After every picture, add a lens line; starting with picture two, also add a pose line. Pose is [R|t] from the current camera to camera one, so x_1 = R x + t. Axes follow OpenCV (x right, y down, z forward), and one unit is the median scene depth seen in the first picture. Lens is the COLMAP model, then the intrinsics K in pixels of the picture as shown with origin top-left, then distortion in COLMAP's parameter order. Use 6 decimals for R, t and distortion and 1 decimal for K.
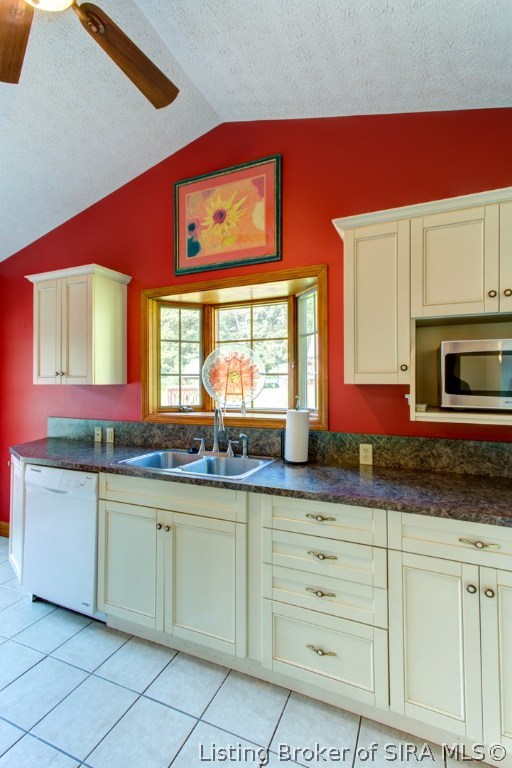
lens RADIAL K [[369.0, 0, 256.9], [0, 369.0, 377.5], [0, 0, 1]] dist [0.008713, -0.000069]
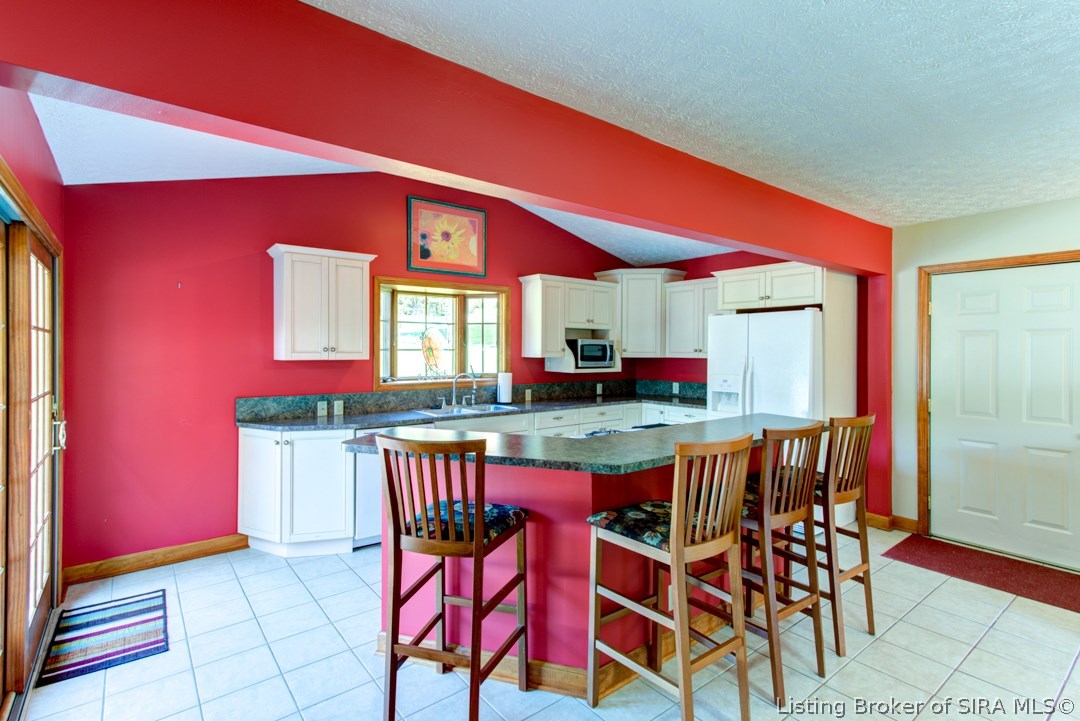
lens RADIAL K [[518.8, 0, 537.0], [0, 518.8, 351.4], [0, 0, 1]] dist [0.008713, -0.000069]
pose [[0.465523, 0.001435, 0.885034, -1.742929], [-0.013850, 0.999888, 0.005664, -0.022868], [-0.884927, -0.014894, 0.465491, -0.217024]]
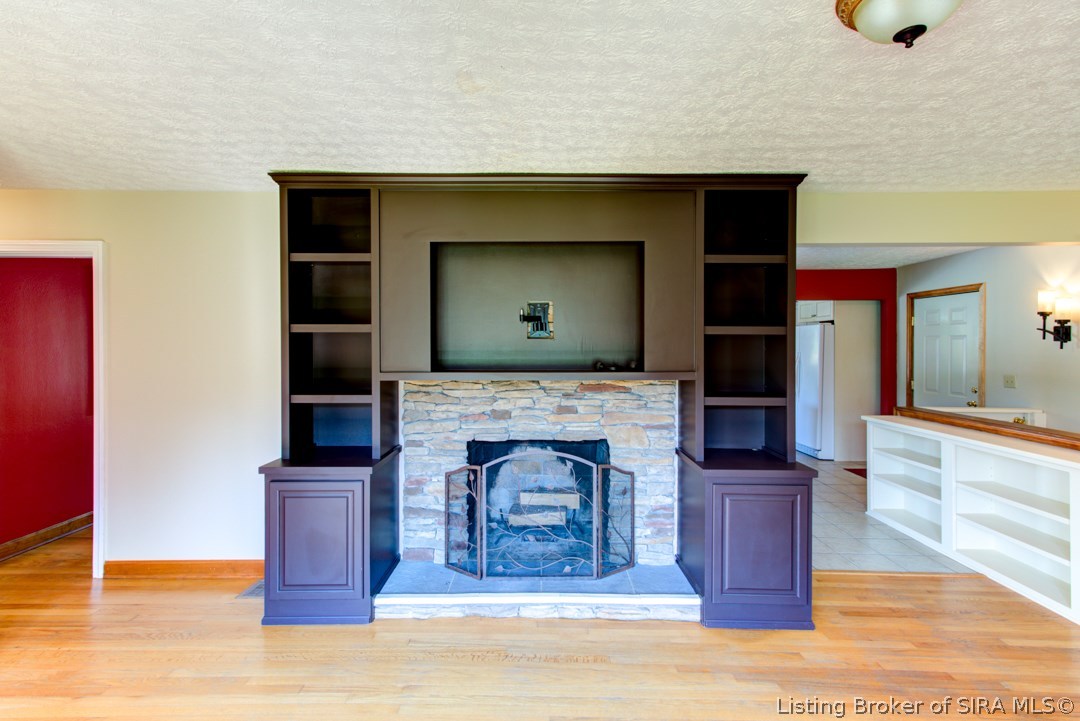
lens RADIAL K [[508.7, 0, 538.1], [0, 508.7, 348.6], [0, 0, 1]] dist [0.027823, -0.000256]
pose [[0.919457, 0.001682, 0.393187, -2.346184], [-0.008708, 0.999833, 0.016088, -0.063006], [-0.393094, -0.018216, 0.919318, -2.219742]]
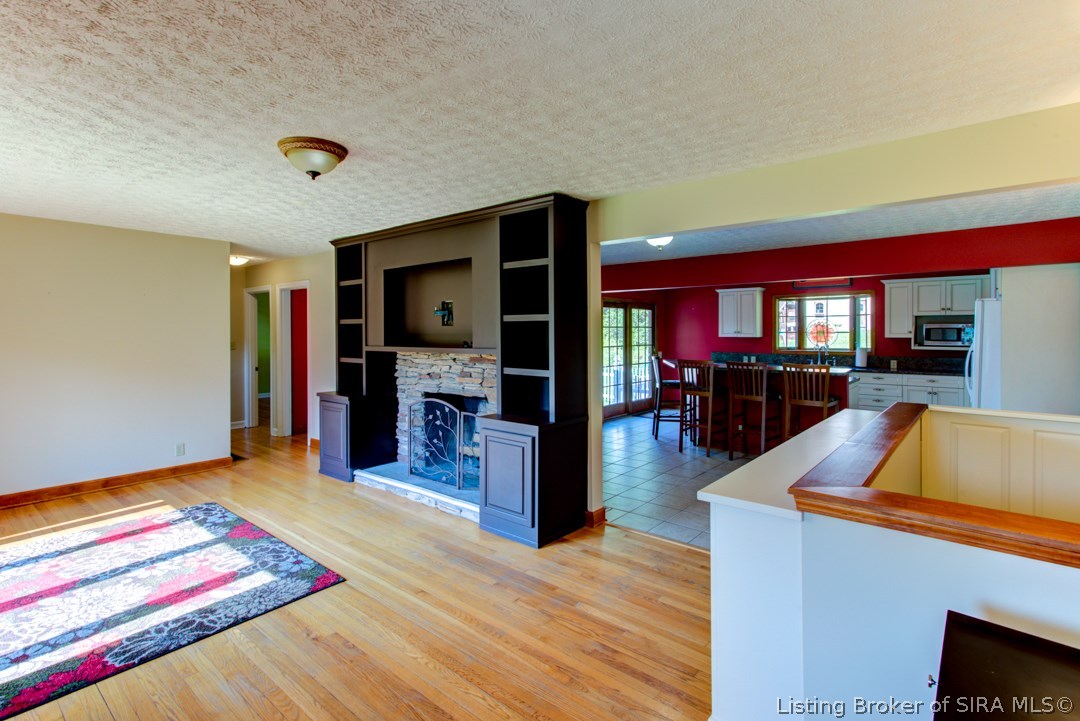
lens RADIAL K [[514.9, 0, 534.1], [0, 514.9, 332.5], [0, 0, 1]] dist [0.048694, -0.001454]
pose [[0.959116, 0.000602, -0.283013, -0.939510], [0.003632, 0.999889, 0.014435, -0.068862], [0.282991, -0.014873, 0.959007, -2.833171]]
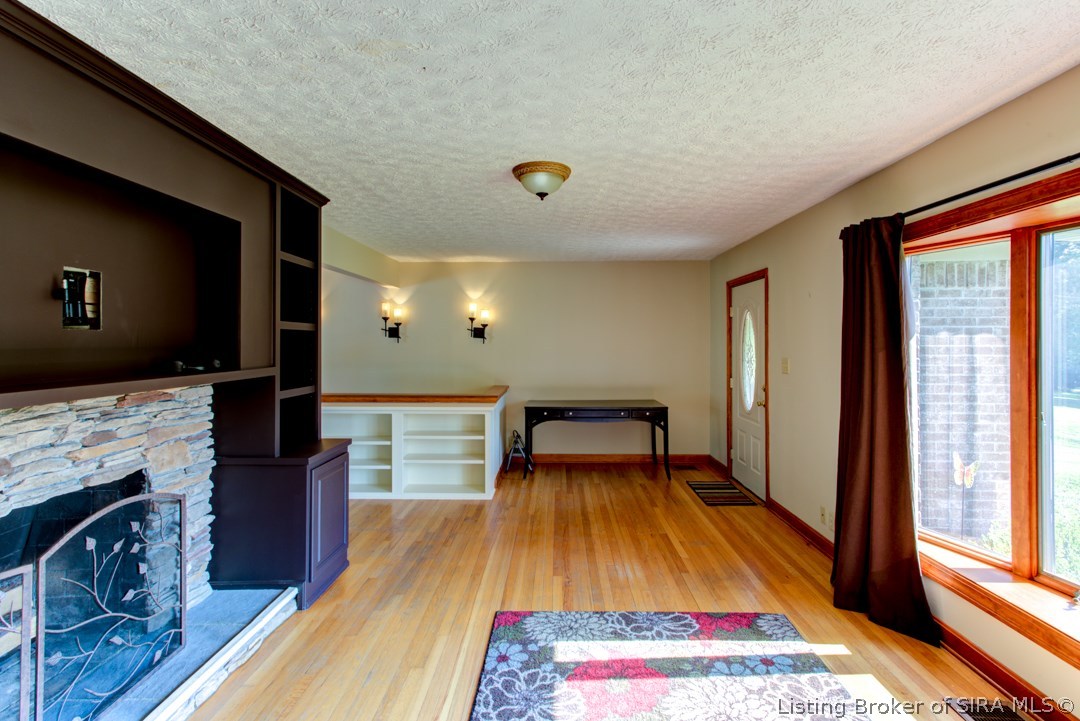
lens RADIAL K [[528.4, 0, 541.7], [0, 528.4, 332.0], [0, 0, 1]] dist [-0.000110, 0.000031]
pose [[-0.383035, 0.021349, 0.923487, -2.895612], [-0.006157, 0.999652, -0.025664, -0.044864], [-0.923713, -0.015516, -0.382771, -1.370953]]
